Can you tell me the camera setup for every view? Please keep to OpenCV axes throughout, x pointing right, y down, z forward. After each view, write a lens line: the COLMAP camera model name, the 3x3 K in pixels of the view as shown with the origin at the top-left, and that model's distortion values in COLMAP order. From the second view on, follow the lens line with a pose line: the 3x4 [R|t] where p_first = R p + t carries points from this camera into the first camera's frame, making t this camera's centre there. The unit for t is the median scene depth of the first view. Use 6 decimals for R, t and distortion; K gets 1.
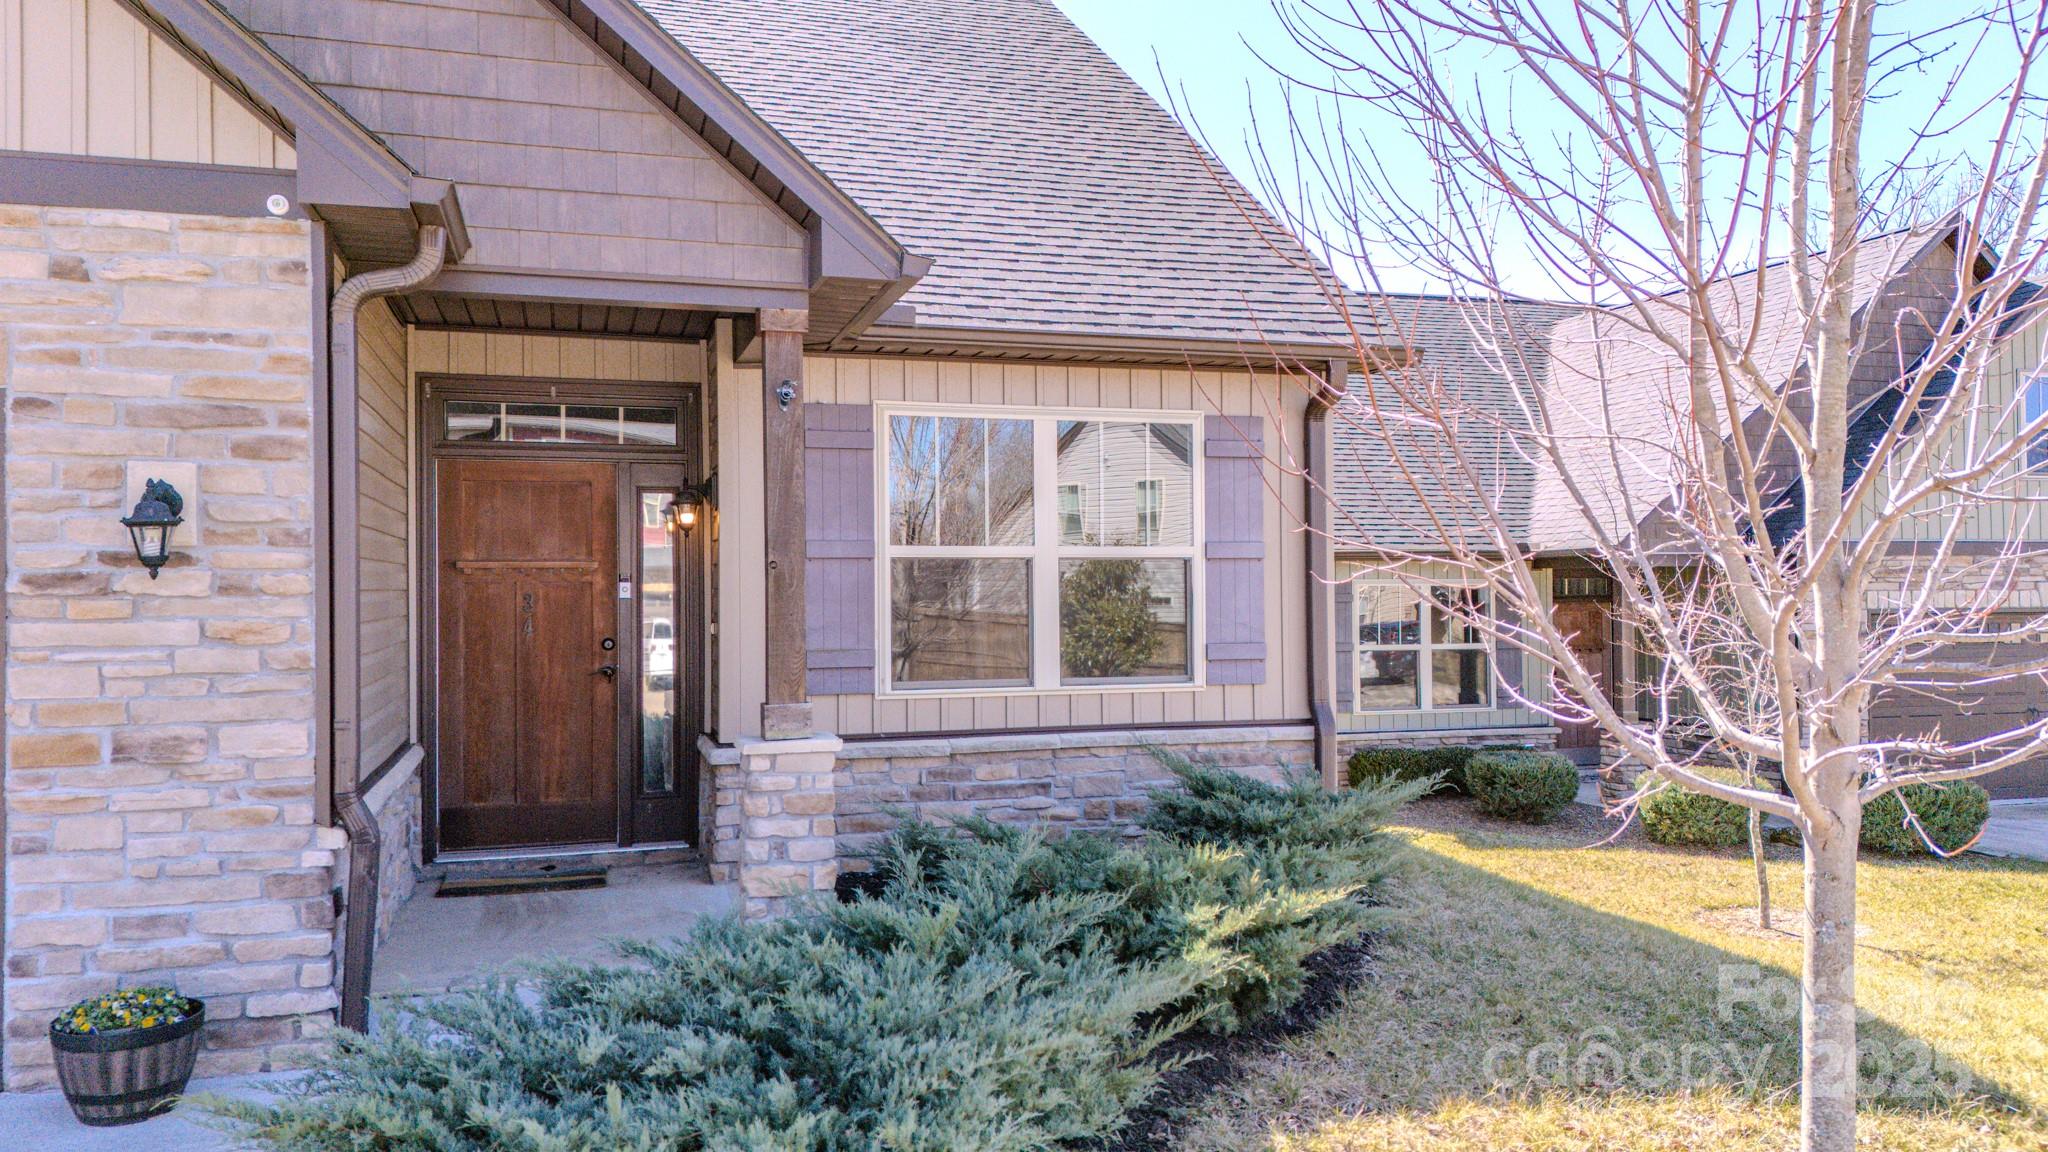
lens RADIAL K [[1502.3, 0, 1022.5], [0, 1502.3, 569.4], [0, 0, 1]] dist [0.060384, -0.011209]
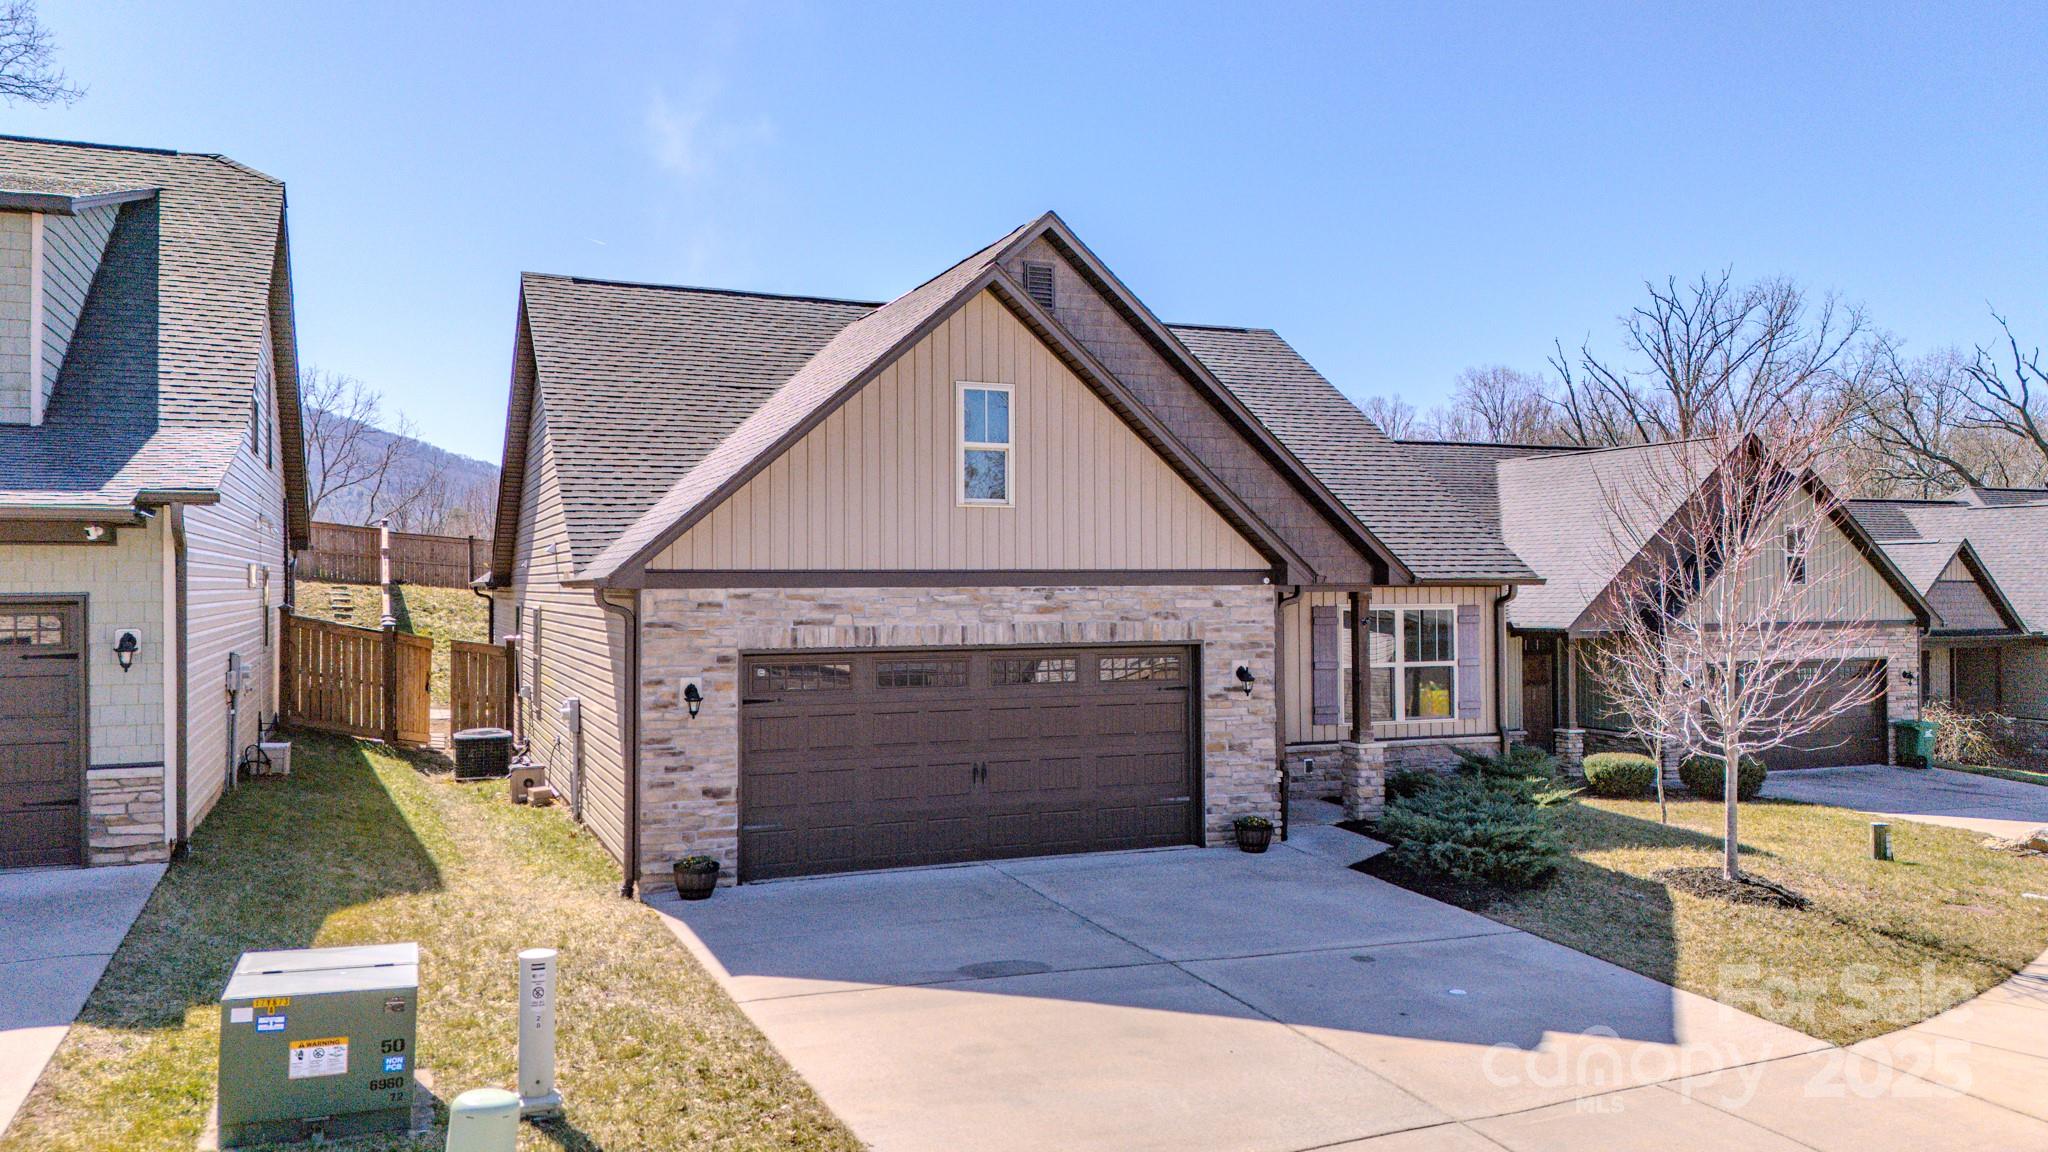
lens RADIAL K [[1502.3, 0, 1022.5], [0, 1502.3, 569.4], [0, 0, 1]] dist [0.060384, -0.011209]
pose [[0.994540, 0.004486, 0.104263, -1.342082], [-0.004625, 0.999989, 0.001092, -0.262705], [-0.104256, -0.001568, 0.994549, -2.154957]]
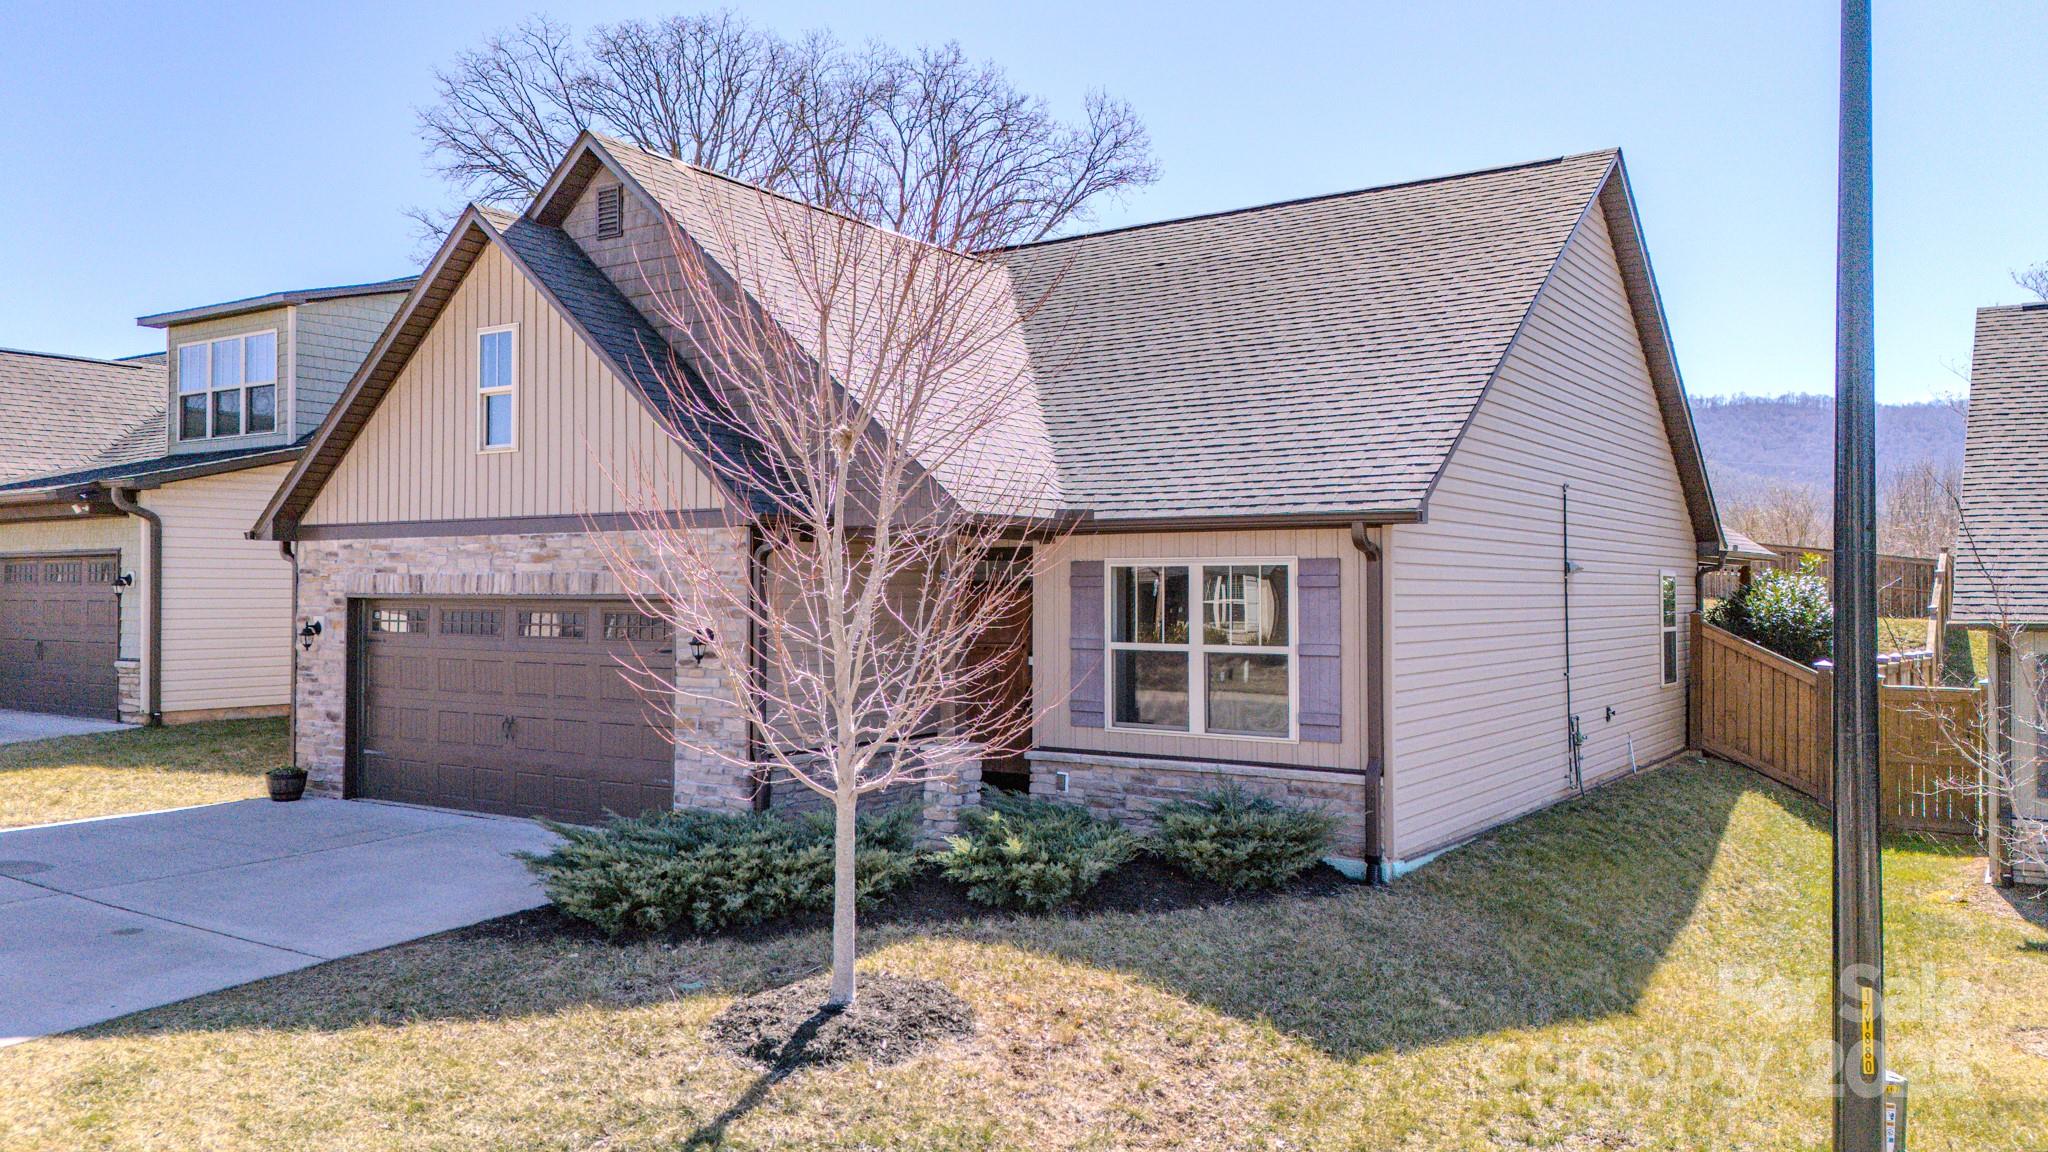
lens RADIAL K [[1502.3, 0, 1022.5], [0, 1502.3, 569.4], [0, 0, 1]] dist [0.060384, -0.011209]
pose [[0.631412, -0.002158, -0.775445, 1.816816], [0.004316, 0.999990, 0.000731, -0.155959], [0.775436, -0.003808, 0.631415, -0.251809]]
